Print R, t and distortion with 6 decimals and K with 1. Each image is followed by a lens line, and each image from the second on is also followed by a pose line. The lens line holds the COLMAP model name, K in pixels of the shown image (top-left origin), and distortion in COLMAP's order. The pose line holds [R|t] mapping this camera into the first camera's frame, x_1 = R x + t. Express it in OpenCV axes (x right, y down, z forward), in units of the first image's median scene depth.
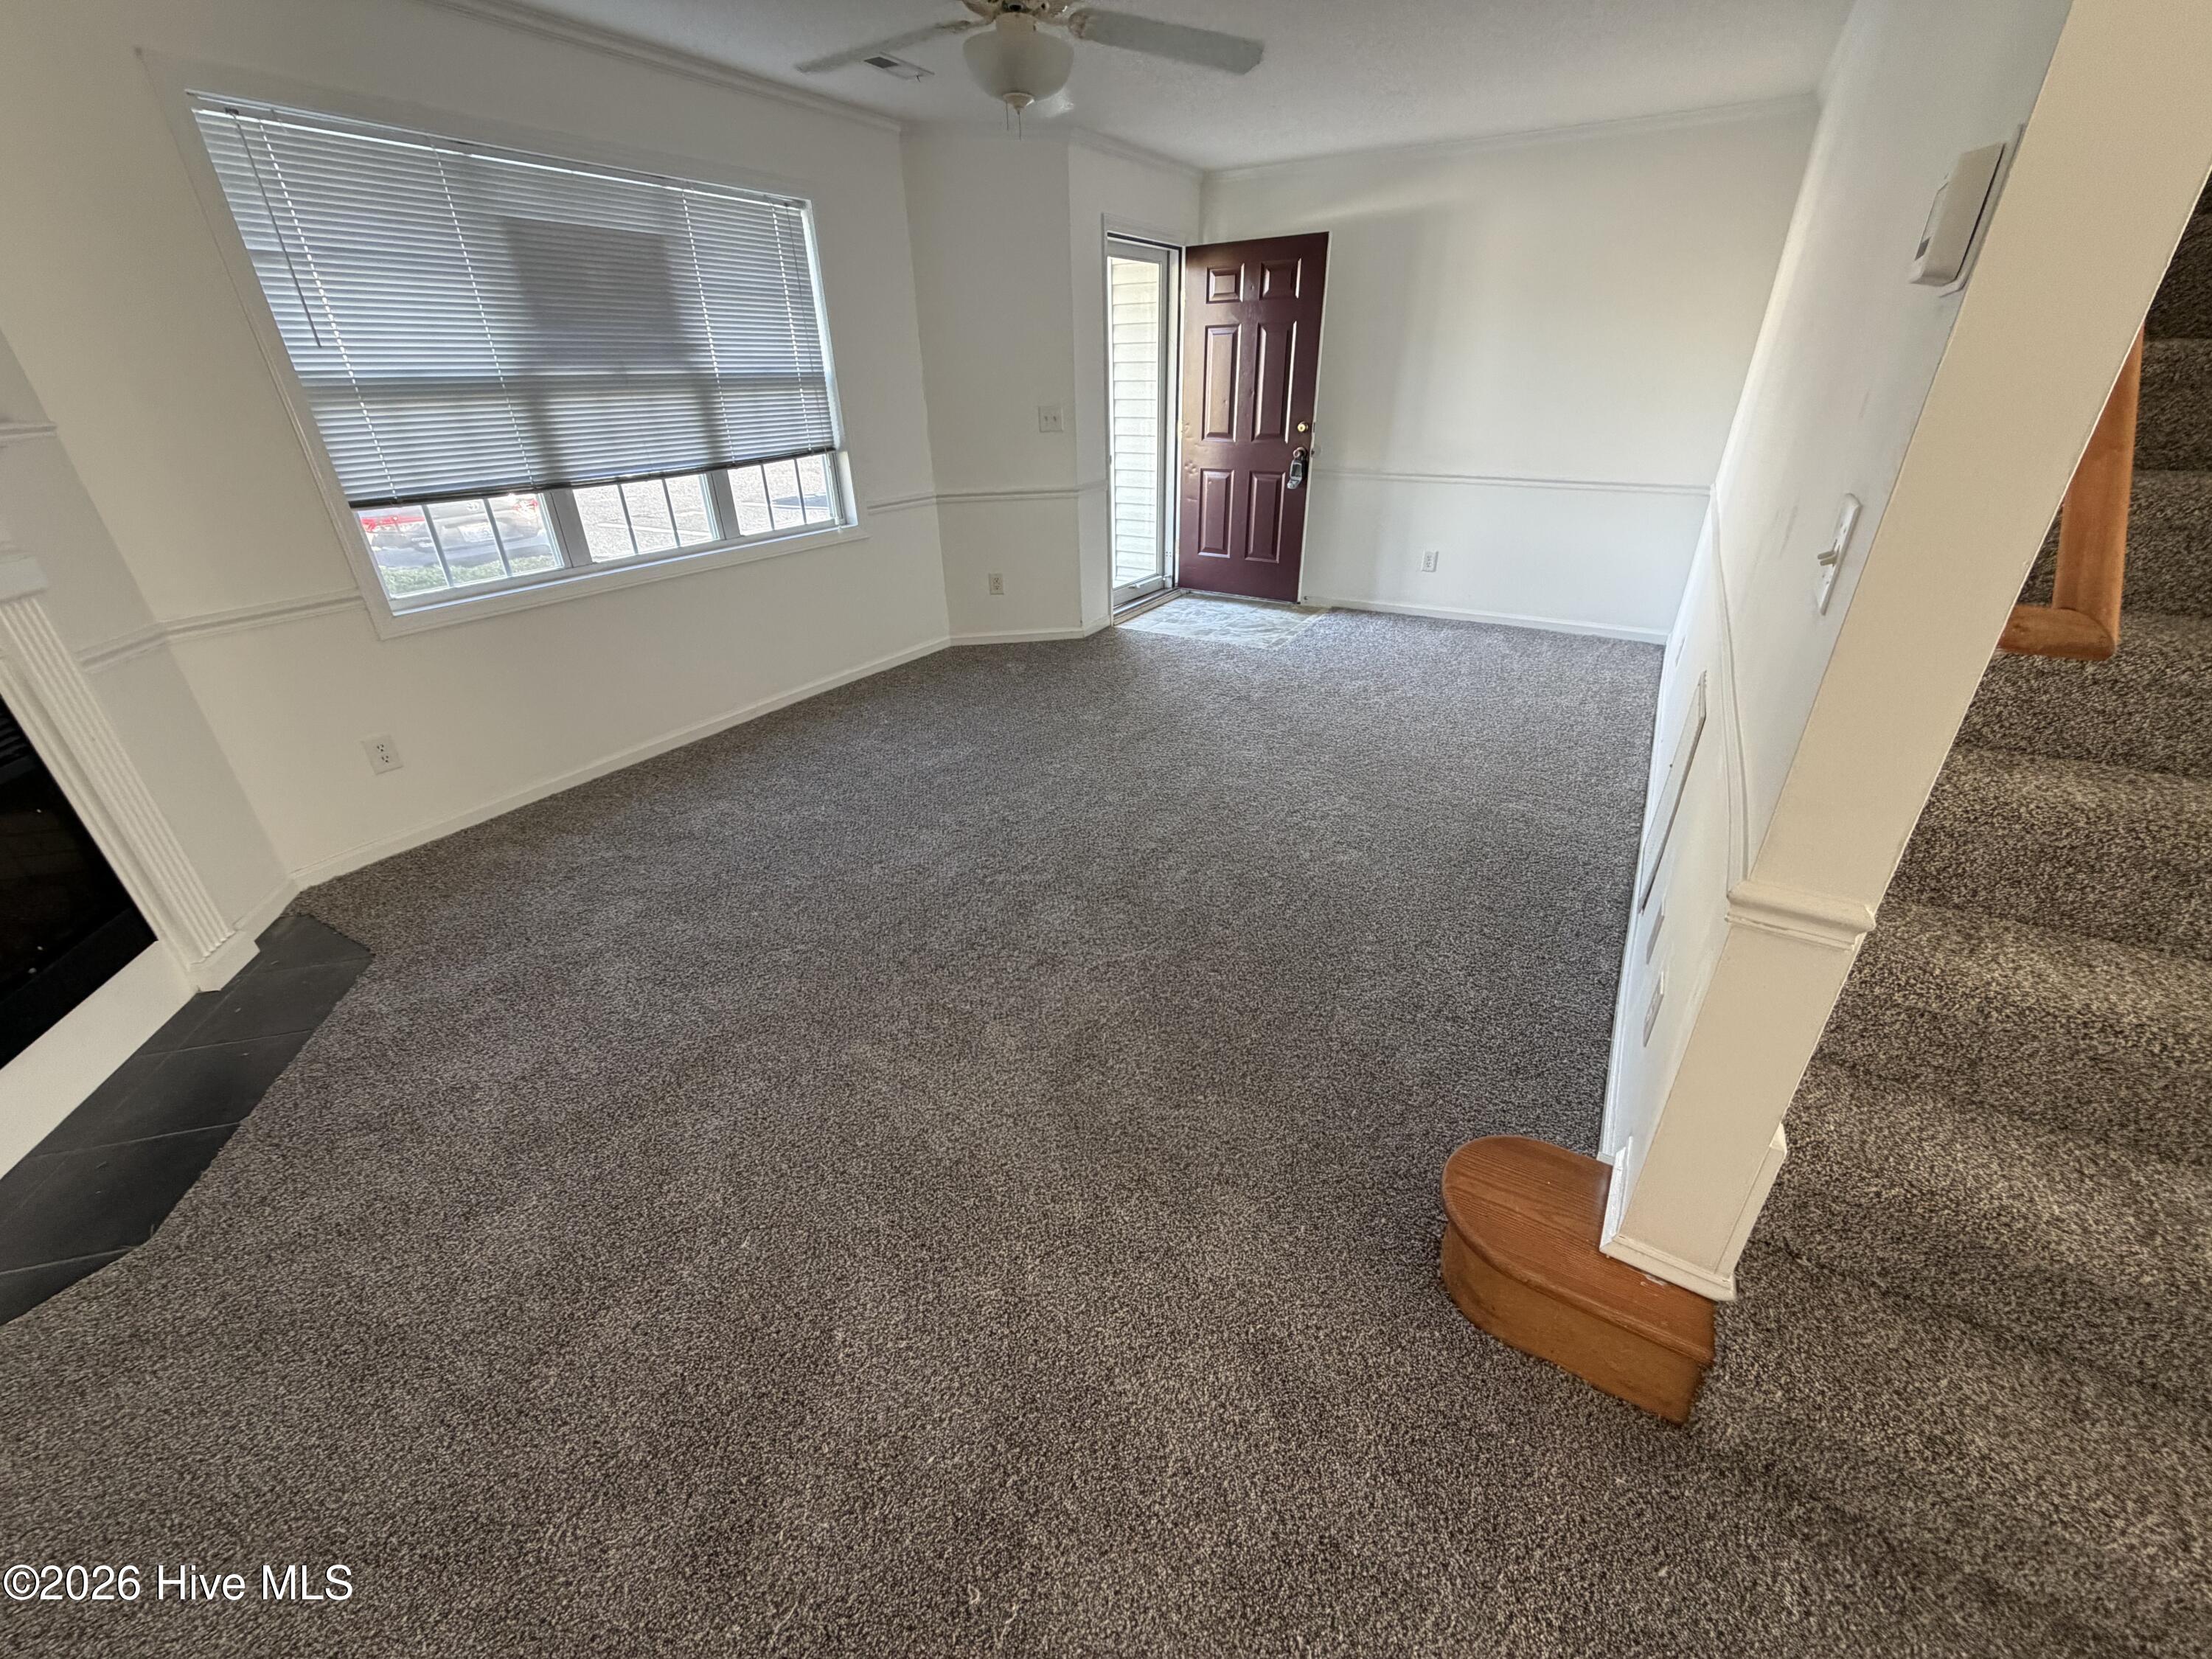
lens RADIAL K [[878.9, 0, 1099.2], [0, 878.9, 832.9], [0, 0, 1]] dist [0.001506, 0.000015]
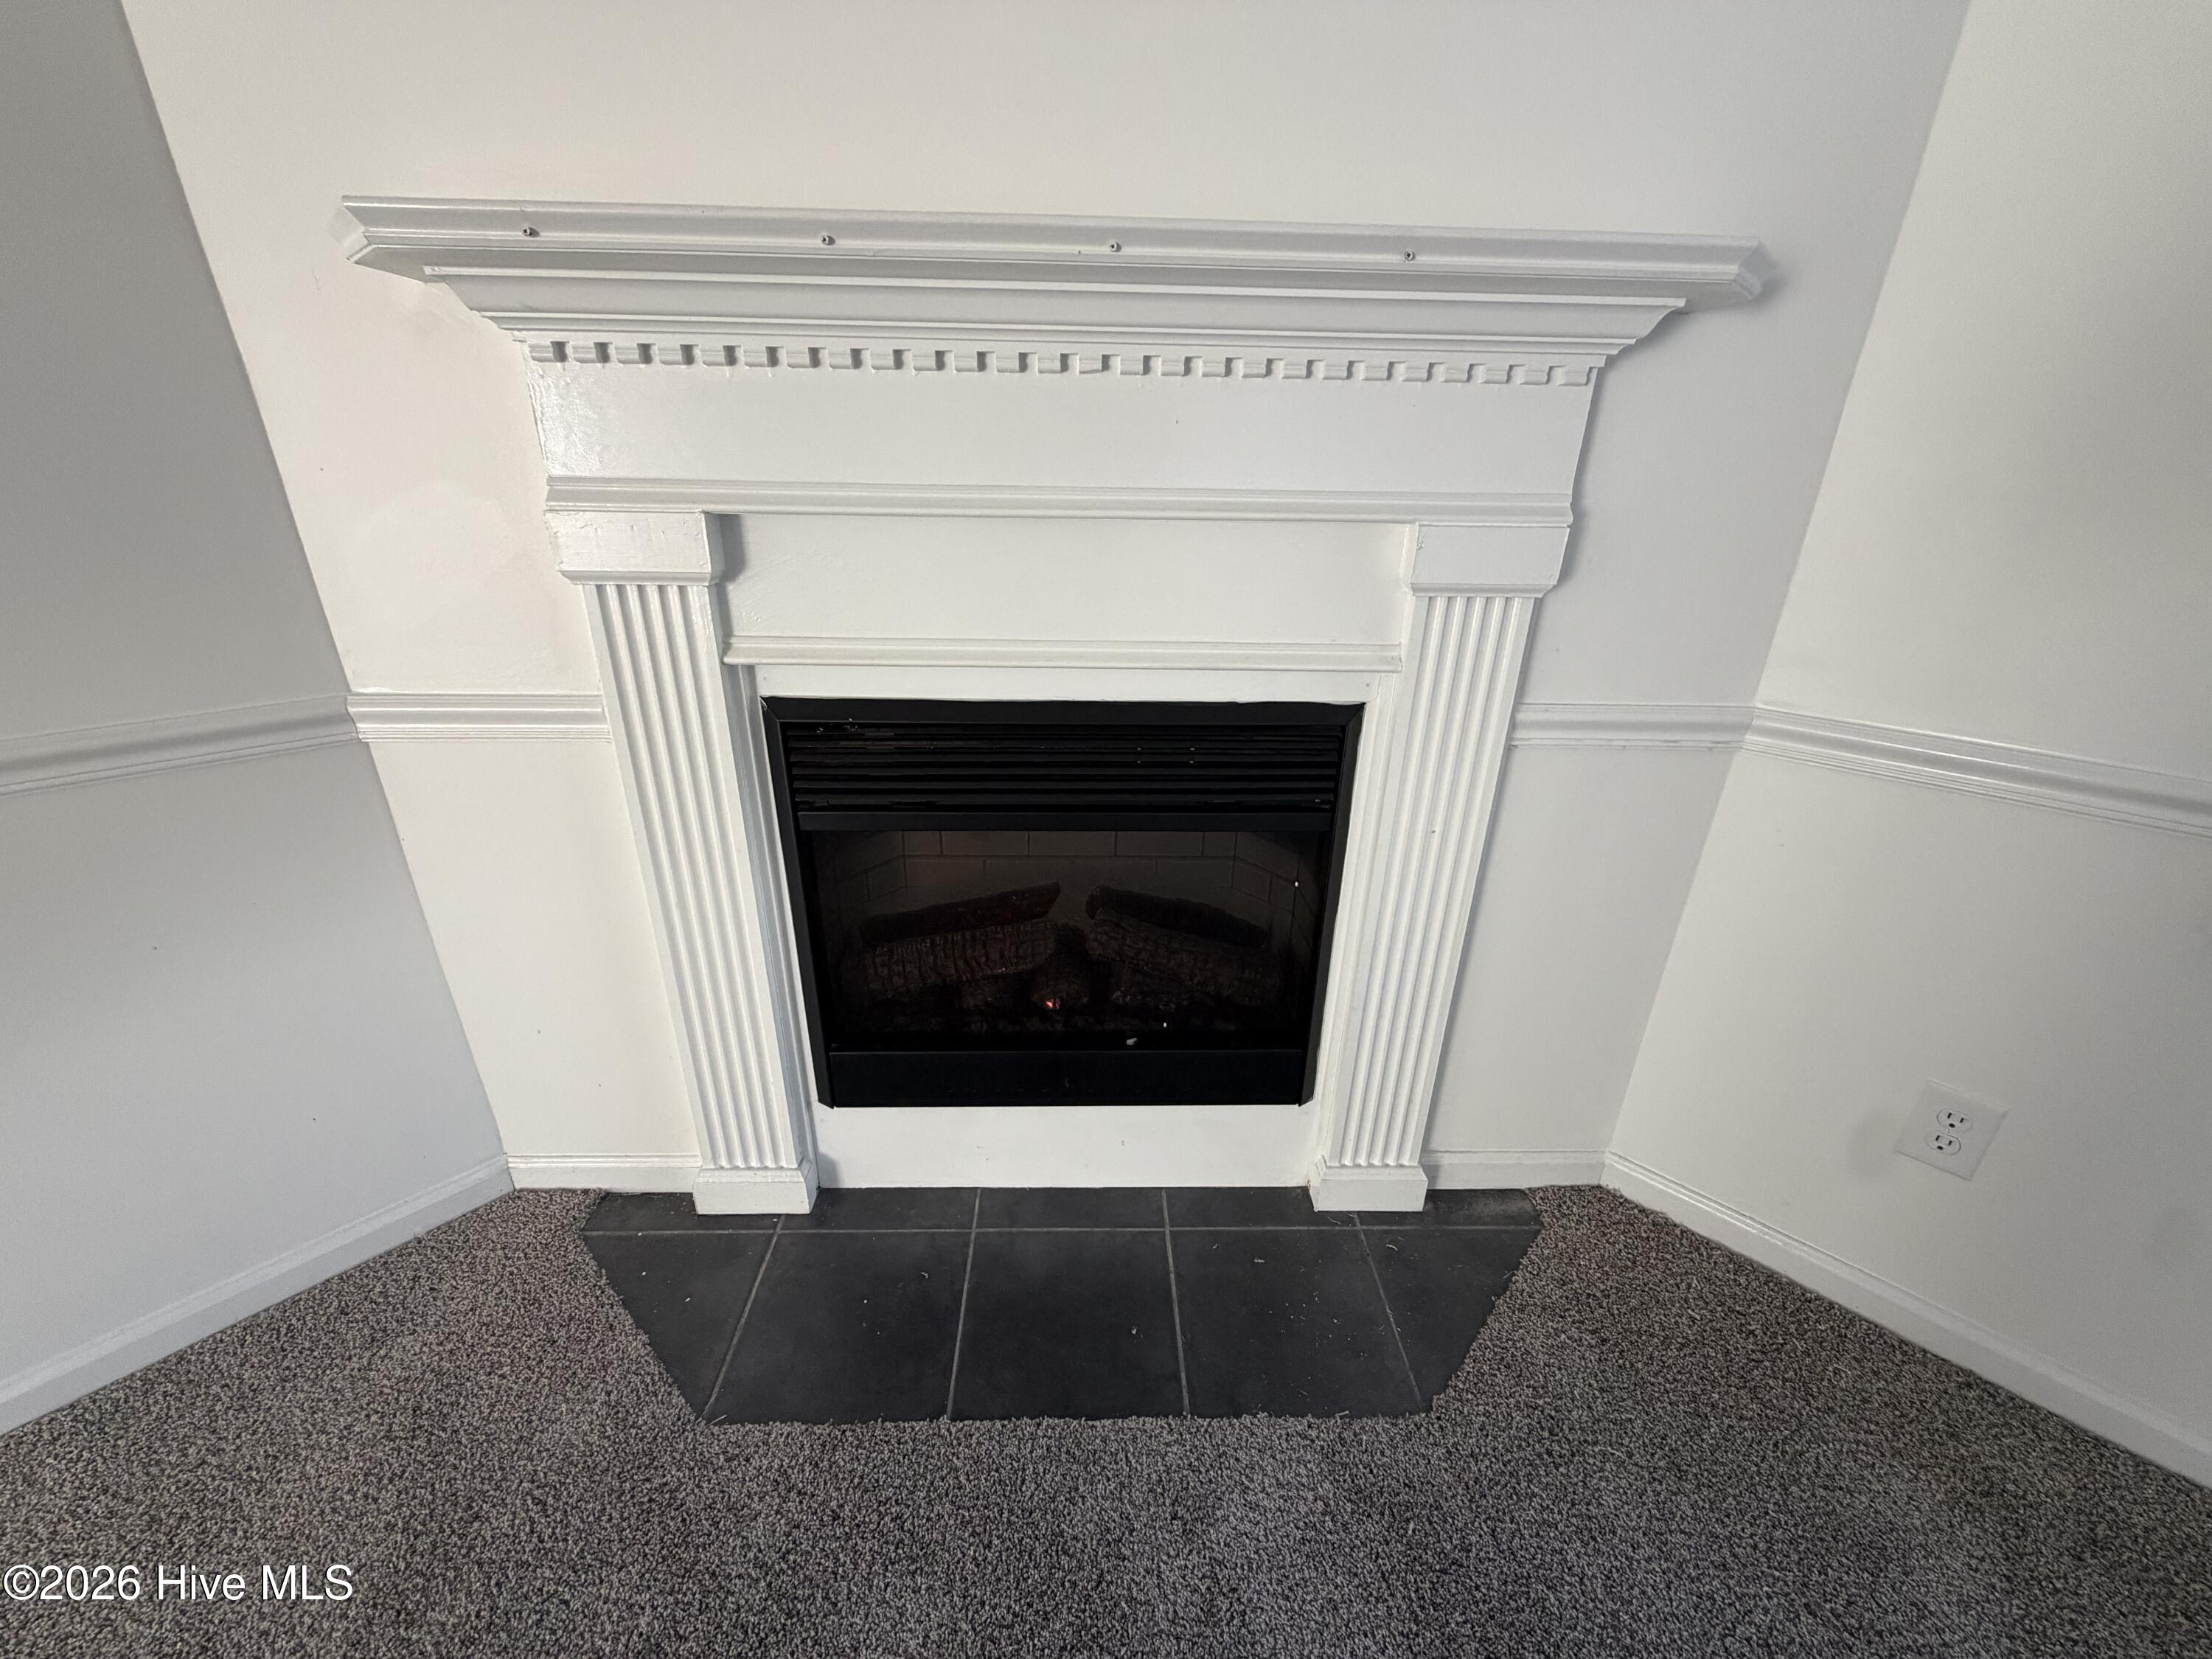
lens RADIAL K [[878.9, 0, 1099.2], [0, 878.9, 832.9], [0, 0, 1]] dist [0.001506, 0.000015]
pose [[-0.207616, 0.393210, -0.895702, -0.442977], [-0.467338, 0.764528, 0.443950, -0.204634], [0.859355, 0.510767, 0.025034, 0.621018]]
